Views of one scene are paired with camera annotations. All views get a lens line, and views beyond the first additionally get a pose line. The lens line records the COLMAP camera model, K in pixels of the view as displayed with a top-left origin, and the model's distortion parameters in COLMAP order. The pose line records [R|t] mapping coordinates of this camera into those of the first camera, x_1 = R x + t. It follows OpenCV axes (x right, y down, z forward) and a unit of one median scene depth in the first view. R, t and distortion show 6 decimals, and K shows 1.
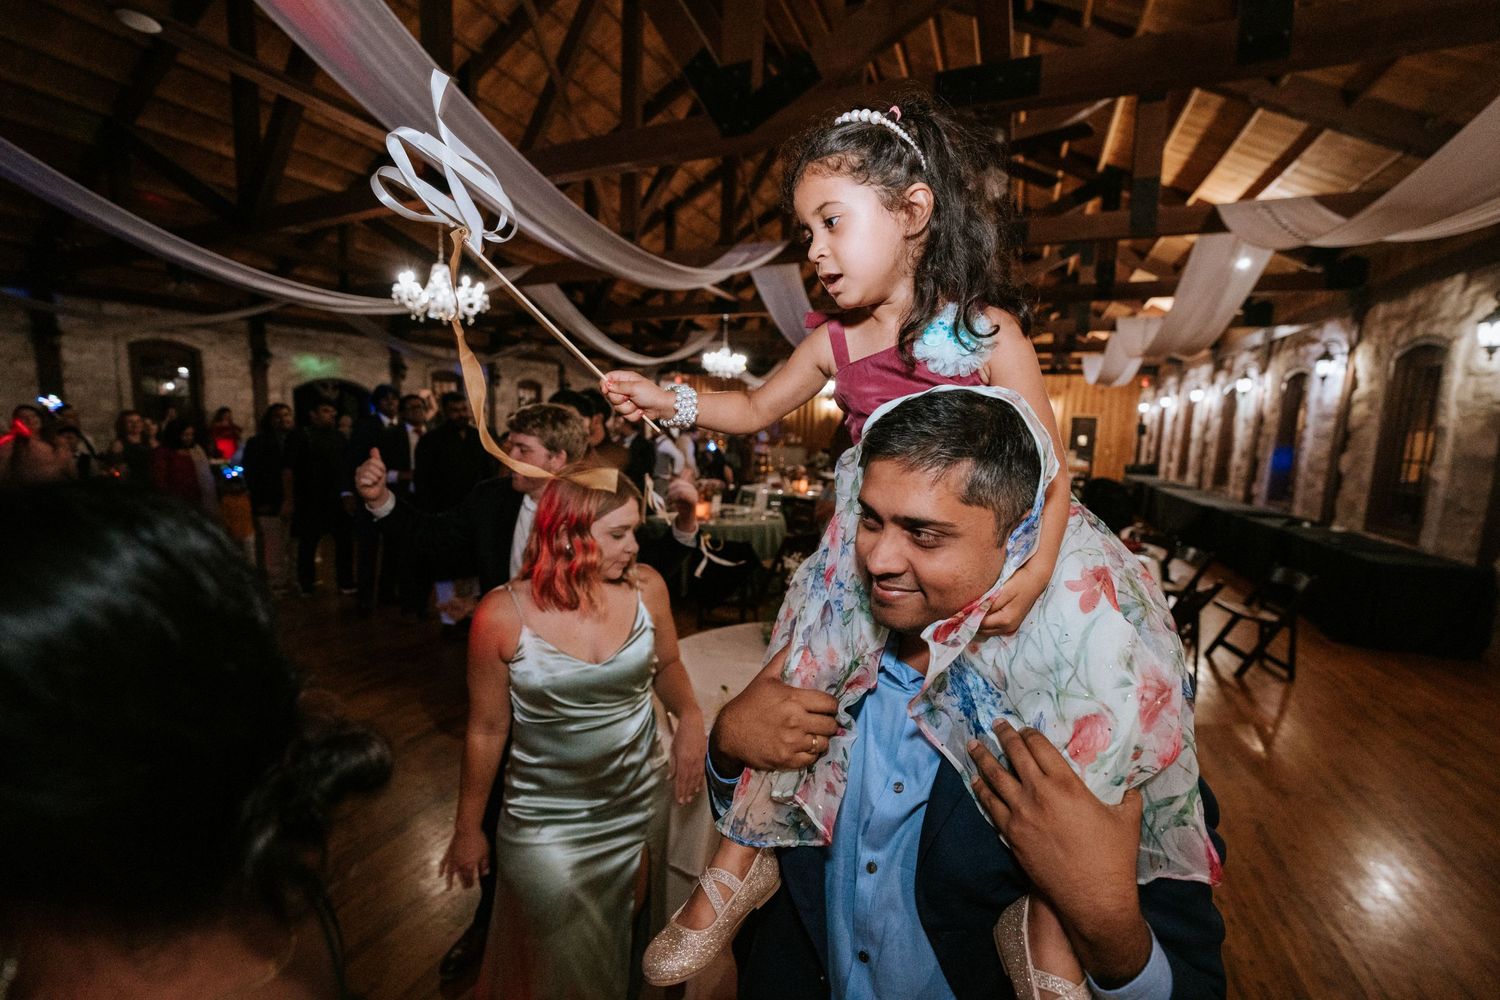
lens RADIAL K [[604.6, 0, 747.6], [0, 604.6, 504.8], [0, 0, 1]] dist [-0.029601, 0.003548]
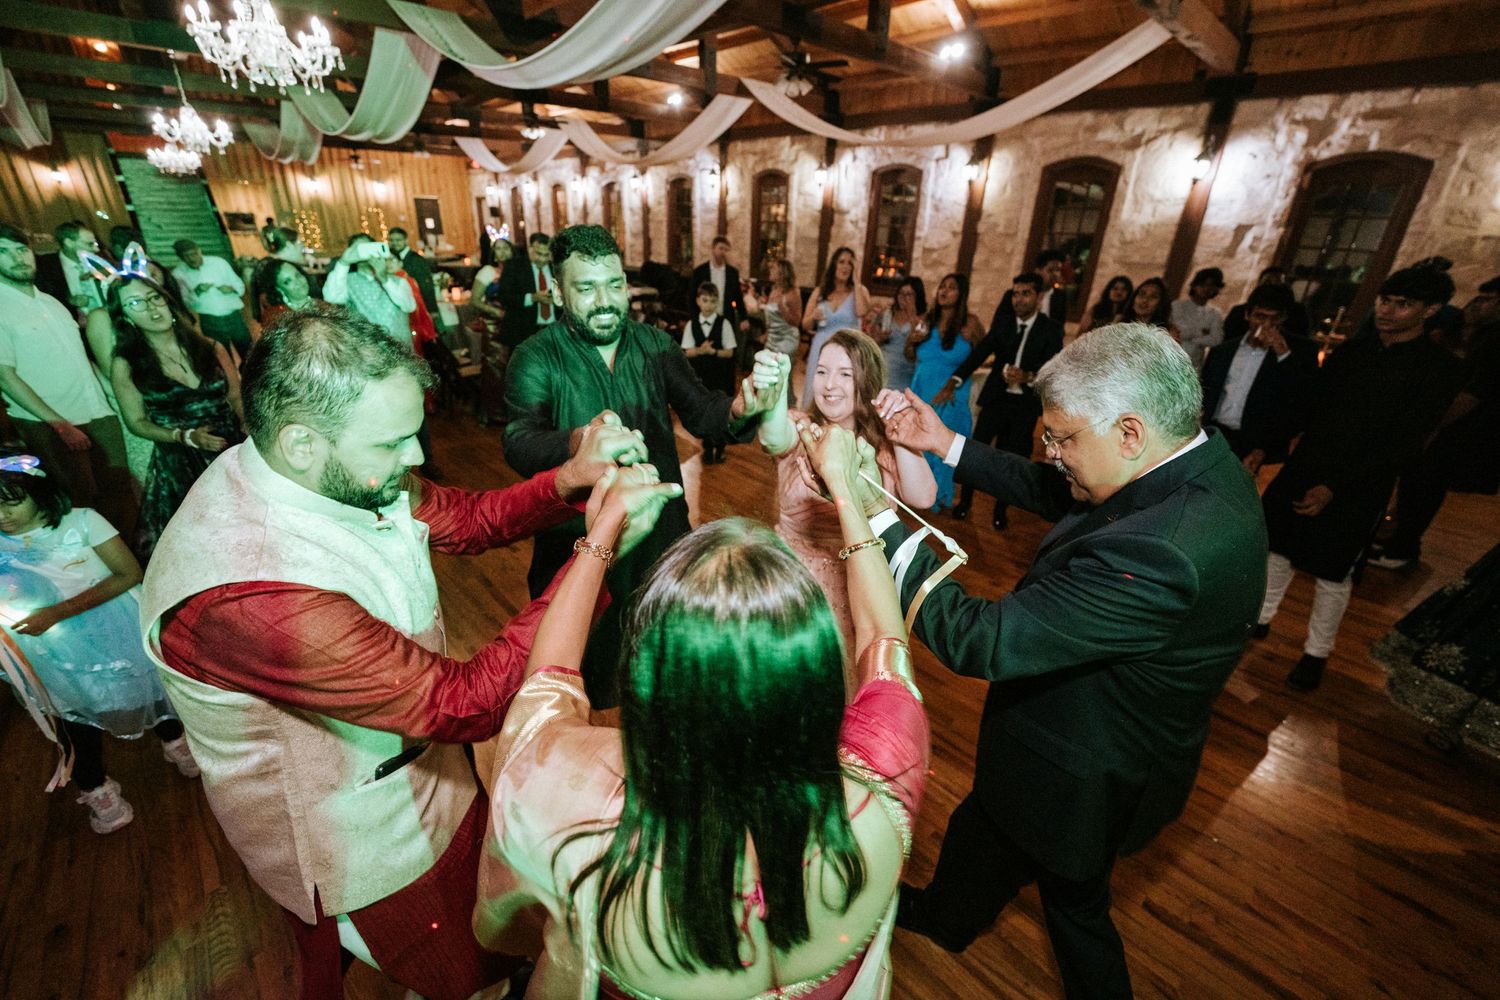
lens RADIAL K [[604.6, 0, 747.6], [0, 604.6, 504.8], [0, 0, 1]] dist [-0.029601, 0.003548]
pose [[0.386597, -0.413151, 0.824530, -0.613337], [0.104047, 0.907874, 0.406128, -0.062638], [-0.916361, -0.071218, 0.393969, 0.147598]]
